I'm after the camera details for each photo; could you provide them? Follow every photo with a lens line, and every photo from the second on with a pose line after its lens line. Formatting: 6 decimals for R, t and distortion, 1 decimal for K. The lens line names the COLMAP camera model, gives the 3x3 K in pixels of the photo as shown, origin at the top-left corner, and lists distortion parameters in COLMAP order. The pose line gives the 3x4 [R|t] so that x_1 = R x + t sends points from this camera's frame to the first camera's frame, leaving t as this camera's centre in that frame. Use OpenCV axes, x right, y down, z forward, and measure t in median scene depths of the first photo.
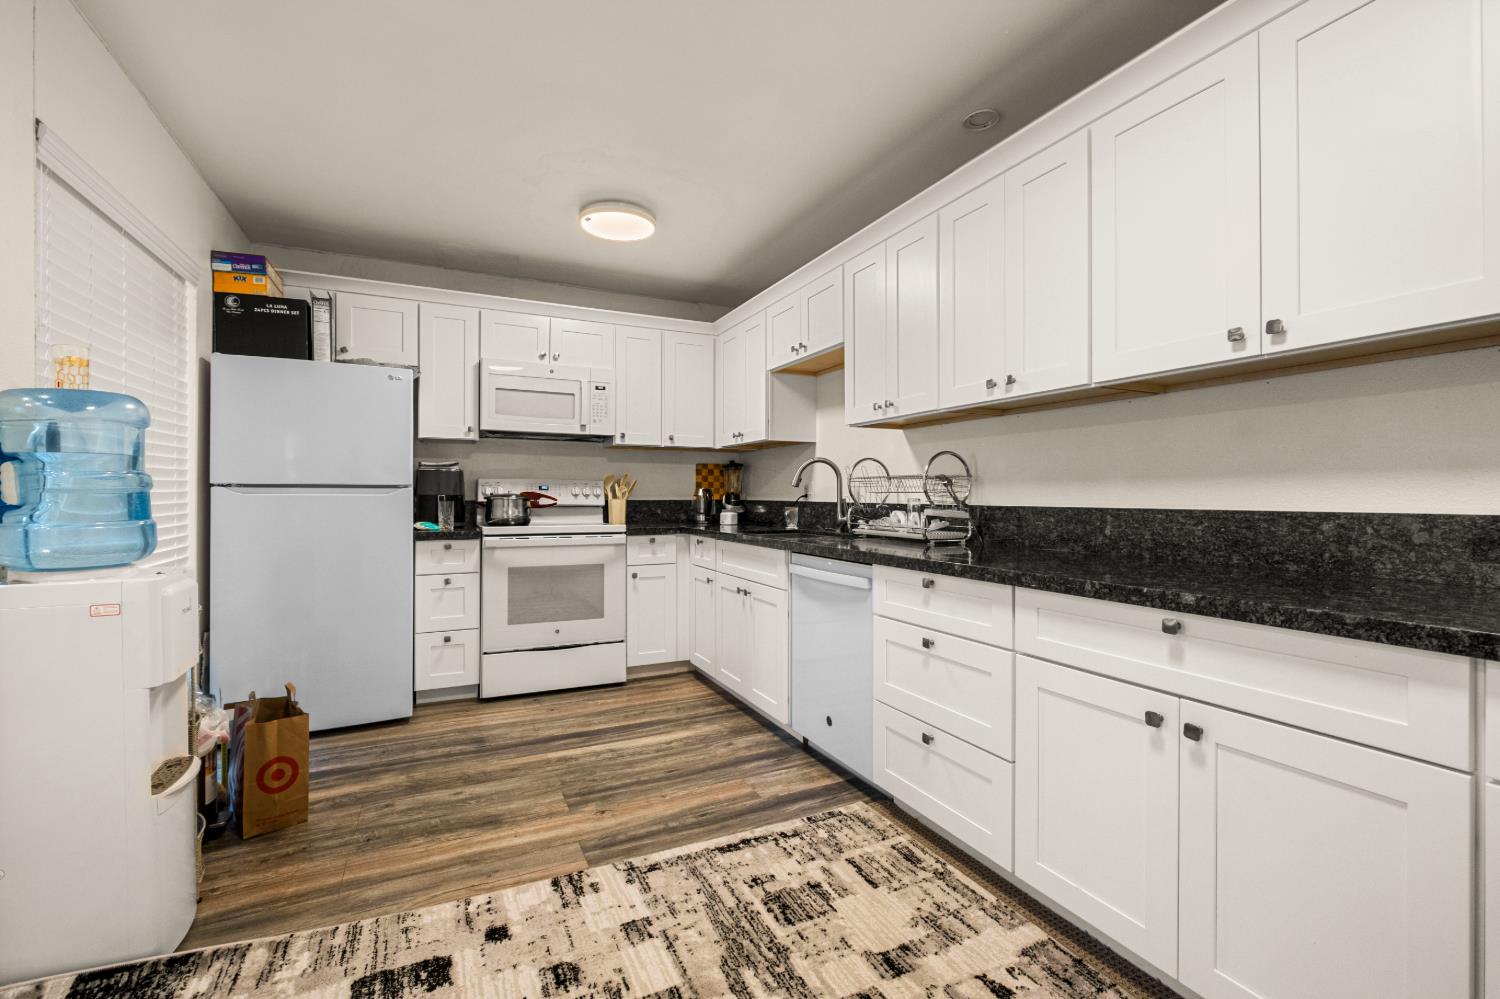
lens RADIAL K [[650.0, 0, 750.4], [0, 650.0, 494.8], [0, 0, 1]] dist [-0.005505, 0.000589]
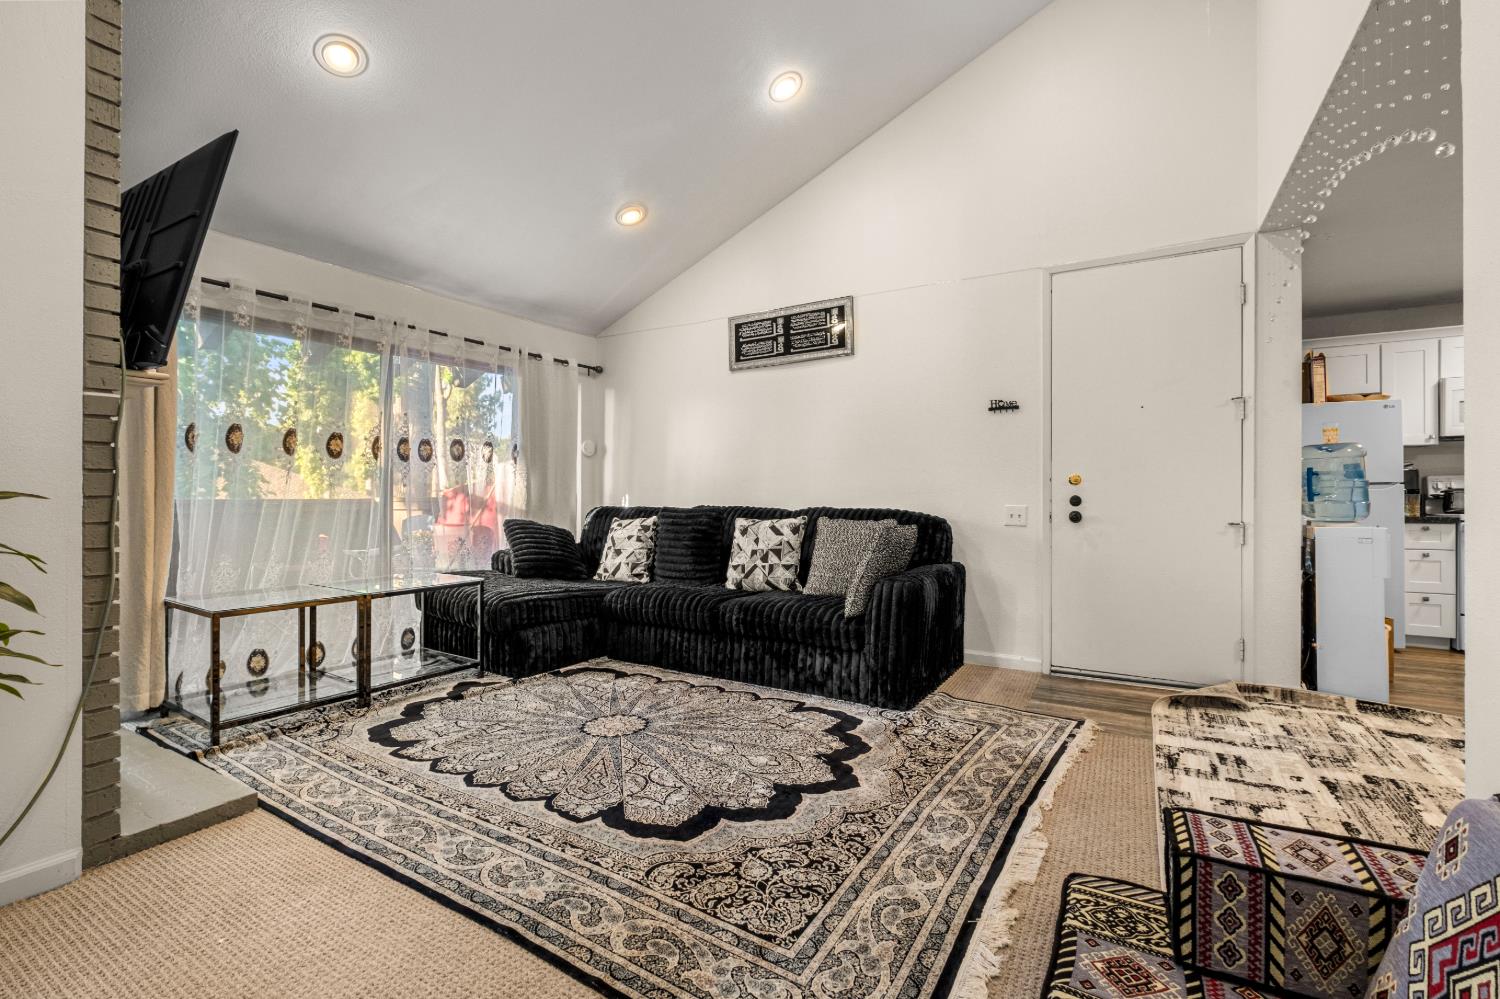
lens RADIAL K [[650.0, 0, 751.6], [0, 650.0, 493.8], [0, 0, 1]] dist [-0.005505, 0.000589]
pose [[0.559615, -0.002850, -0.828748, -0.170796], [0.005713, 0.999984, 0.000419, 0.001423], [0.828733, -0.004969, 0.559622, -1.026822]]
